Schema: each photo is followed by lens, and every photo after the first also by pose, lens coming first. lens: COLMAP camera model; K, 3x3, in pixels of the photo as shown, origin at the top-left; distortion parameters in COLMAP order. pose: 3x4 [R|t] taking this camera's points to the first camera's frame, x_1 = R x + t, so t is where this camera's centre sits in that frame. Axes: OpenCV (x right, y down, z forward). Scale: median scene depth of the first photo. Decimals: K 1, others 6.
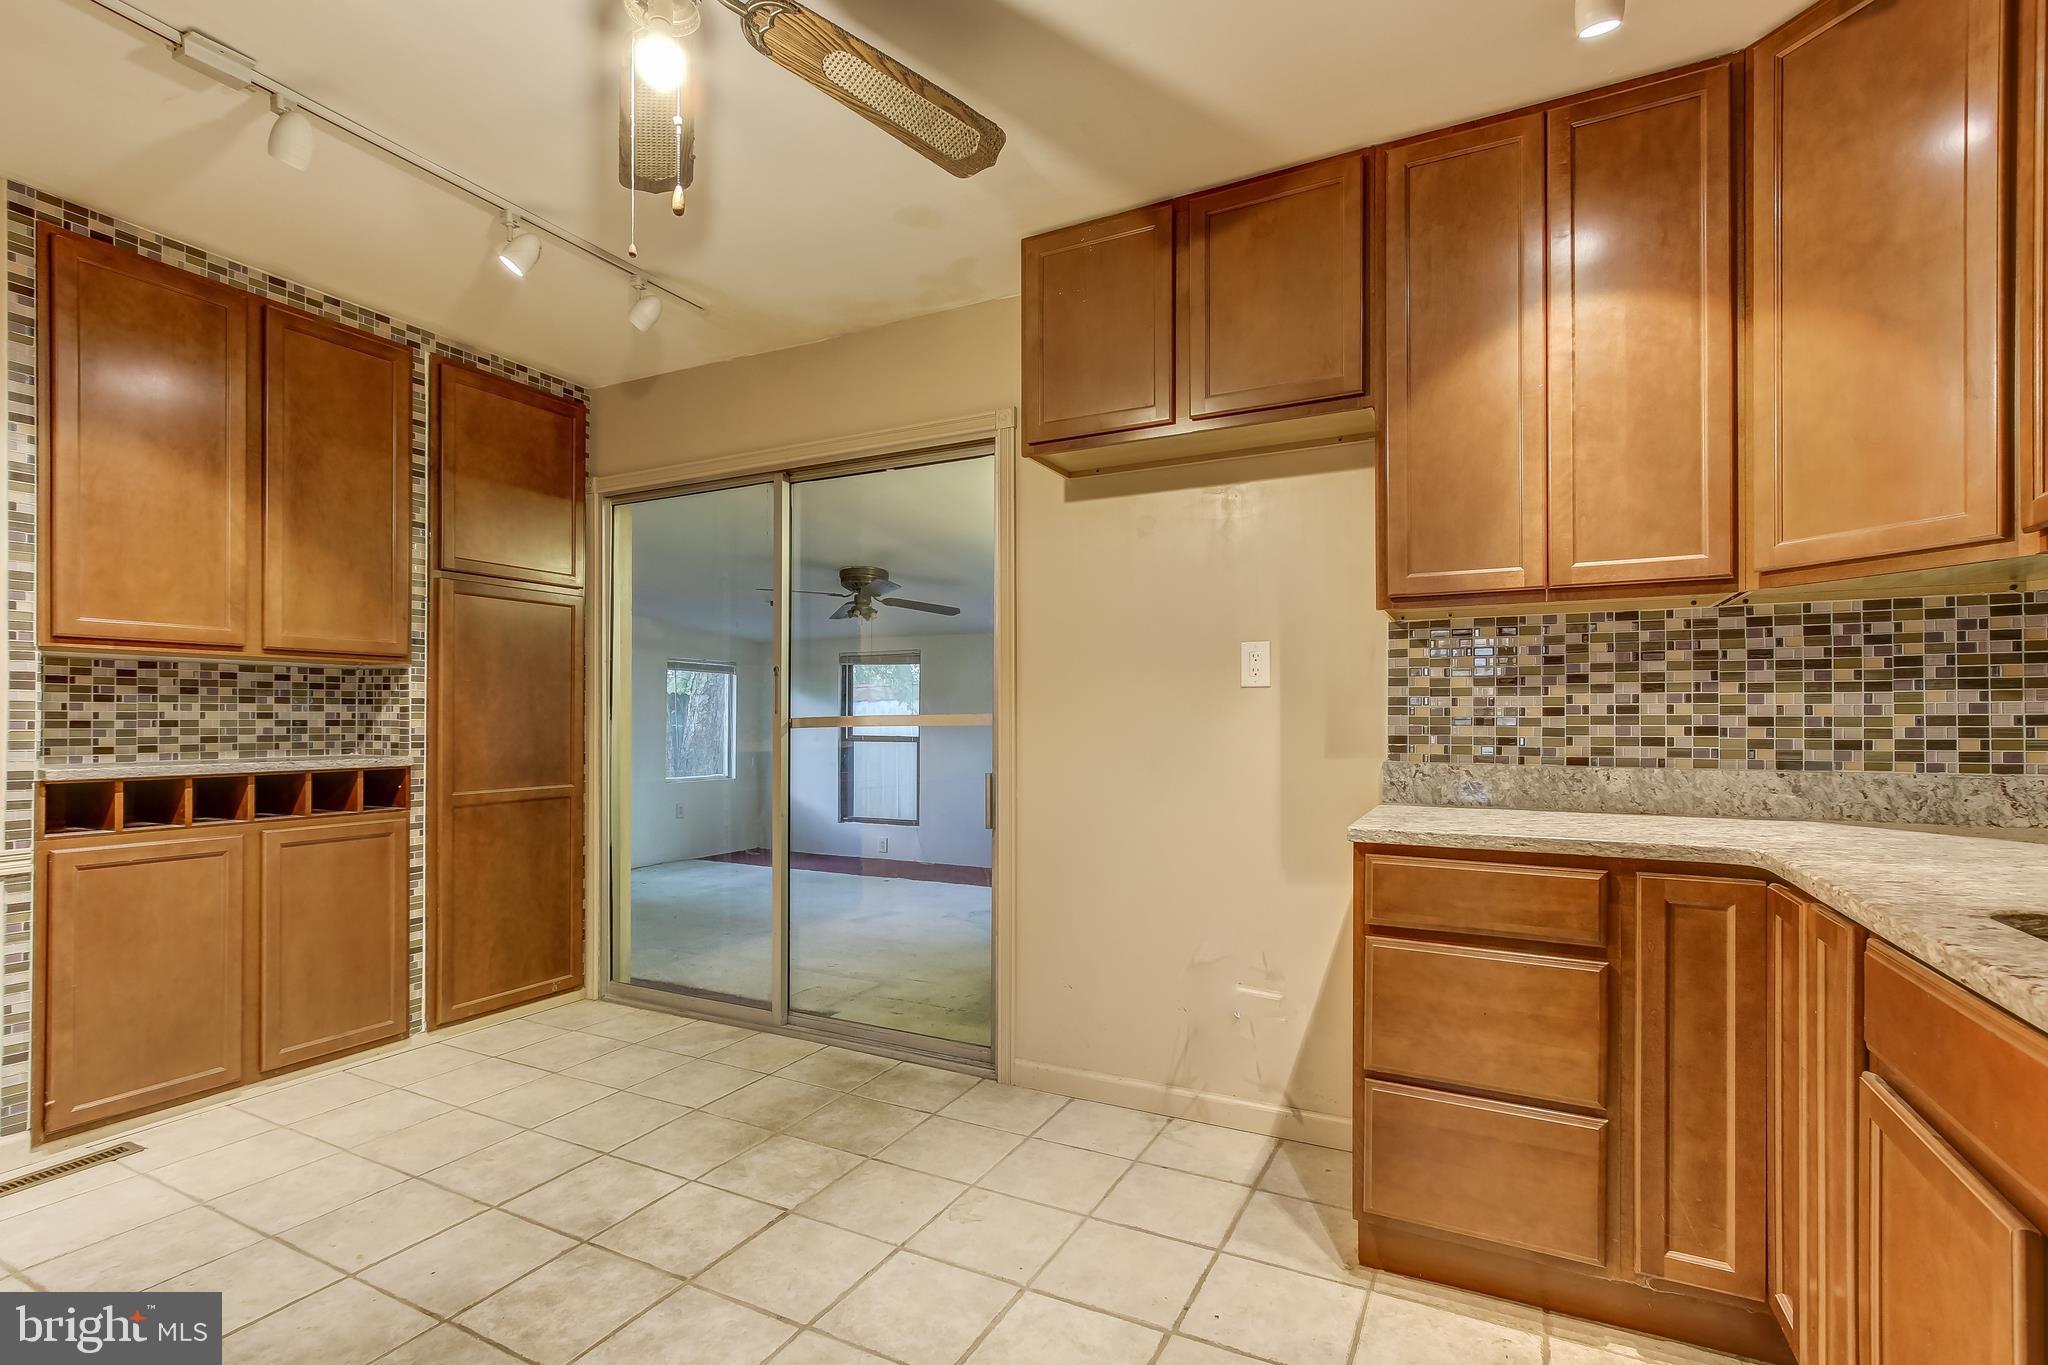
lens RADIAL K [[952.1, 0, 1041.6], [0, 952.1, 719.2], [0, 0, 1]] dist [-0.002132, 0.001658]
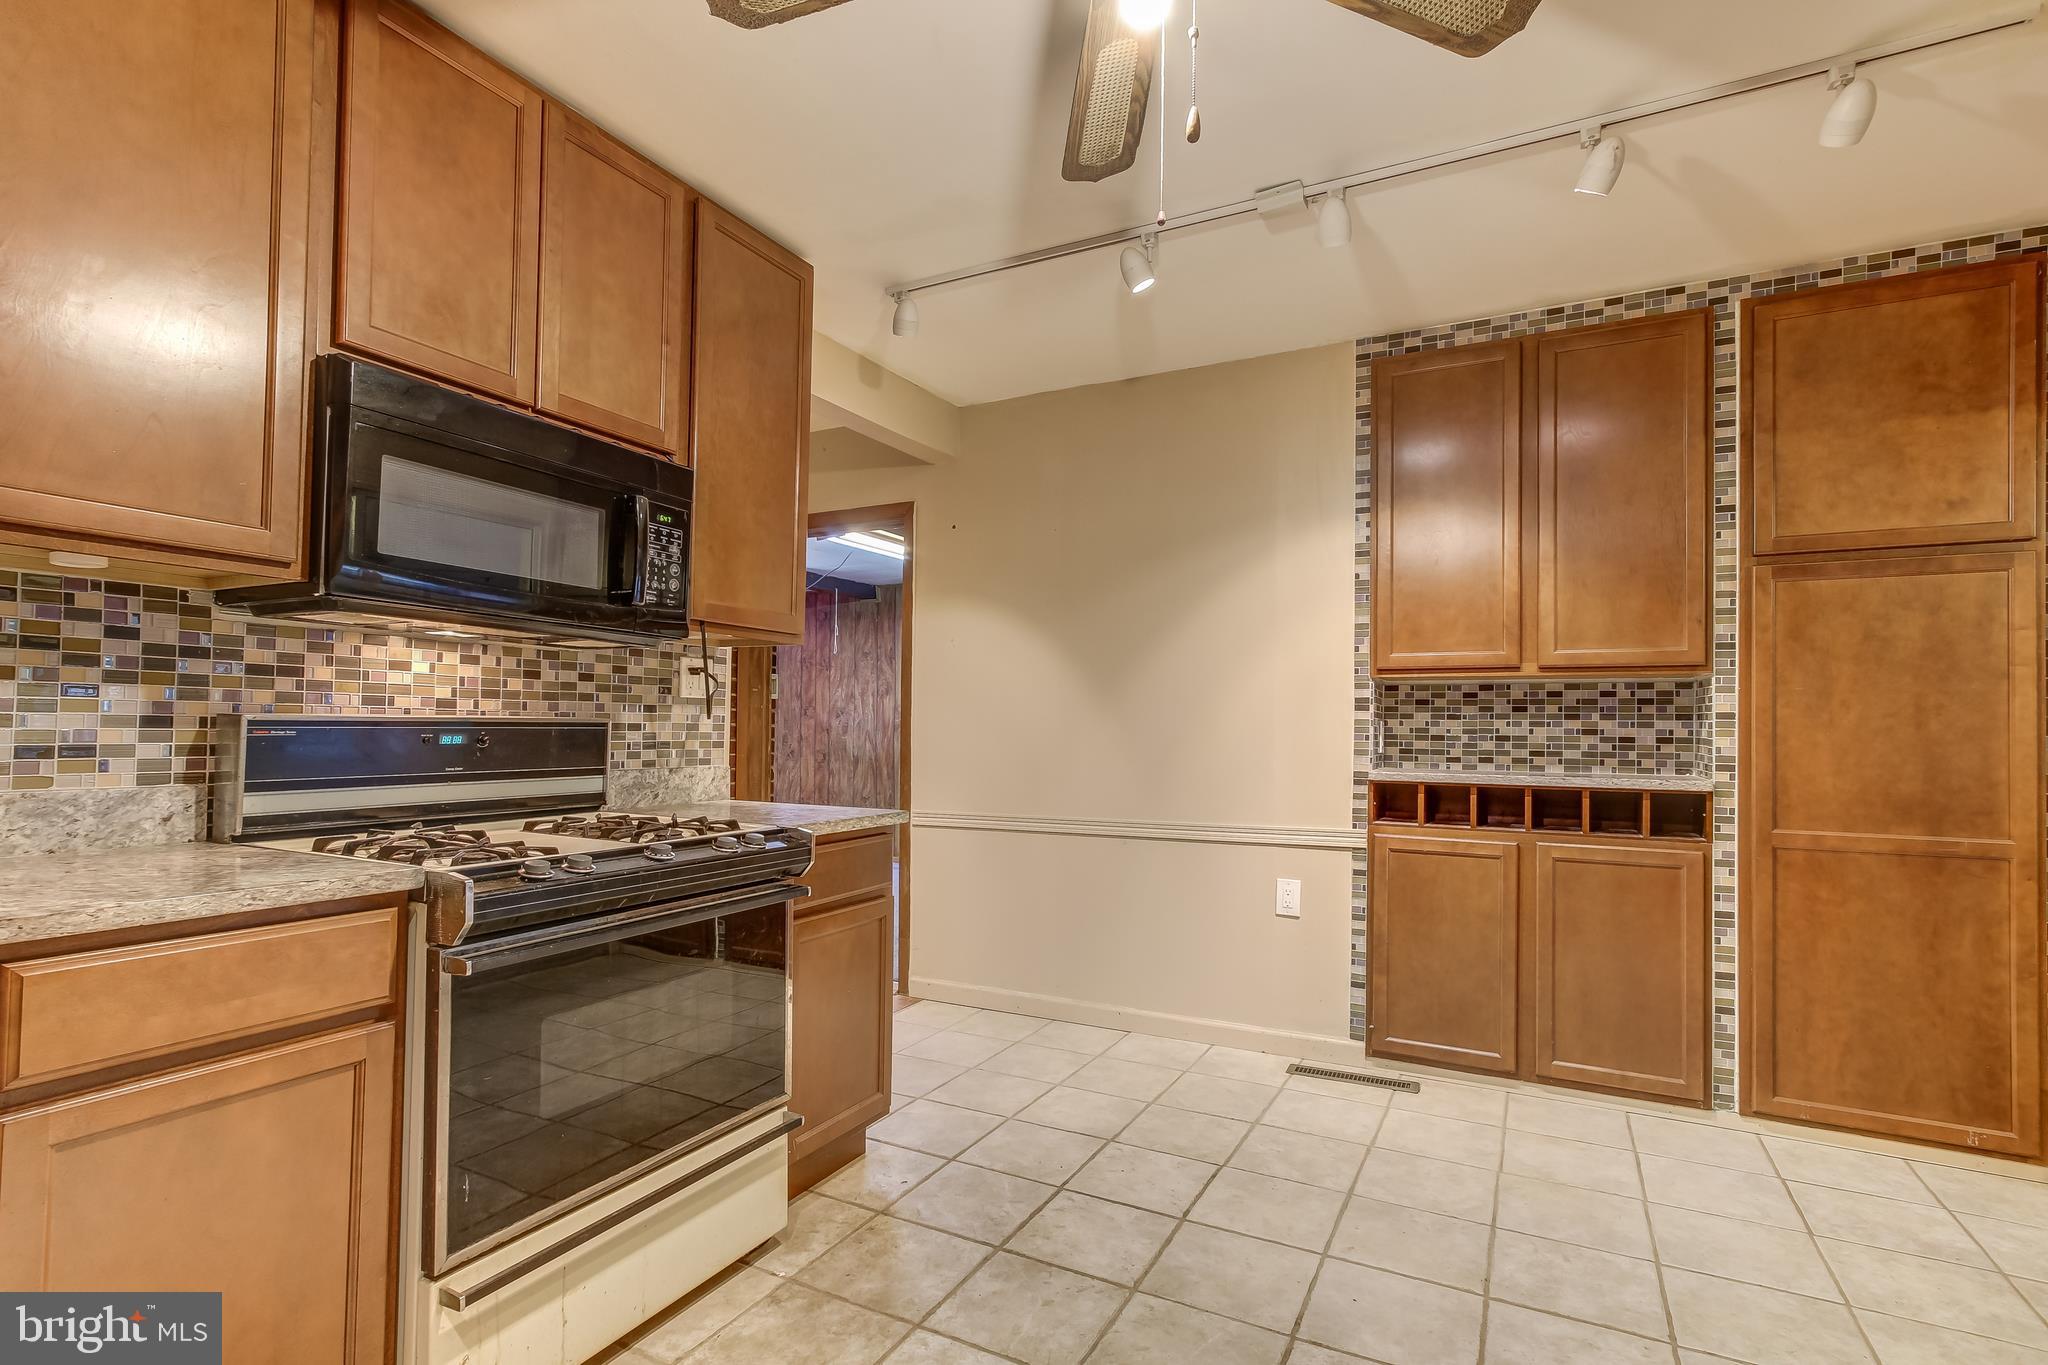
lens RADIAL K [[952.1, 0, 1006.0], [0, 952.1, 711.8], [0, 0, 1]] dist [-0.002132, 0.001658]
pose [[-0.019726, -0.016897, -0.999663, 0.223302], [-0.011711, 0.999792, -0.016668, -0.001263], [0.999737, 0.011379, -0.019920, 0.410893]]
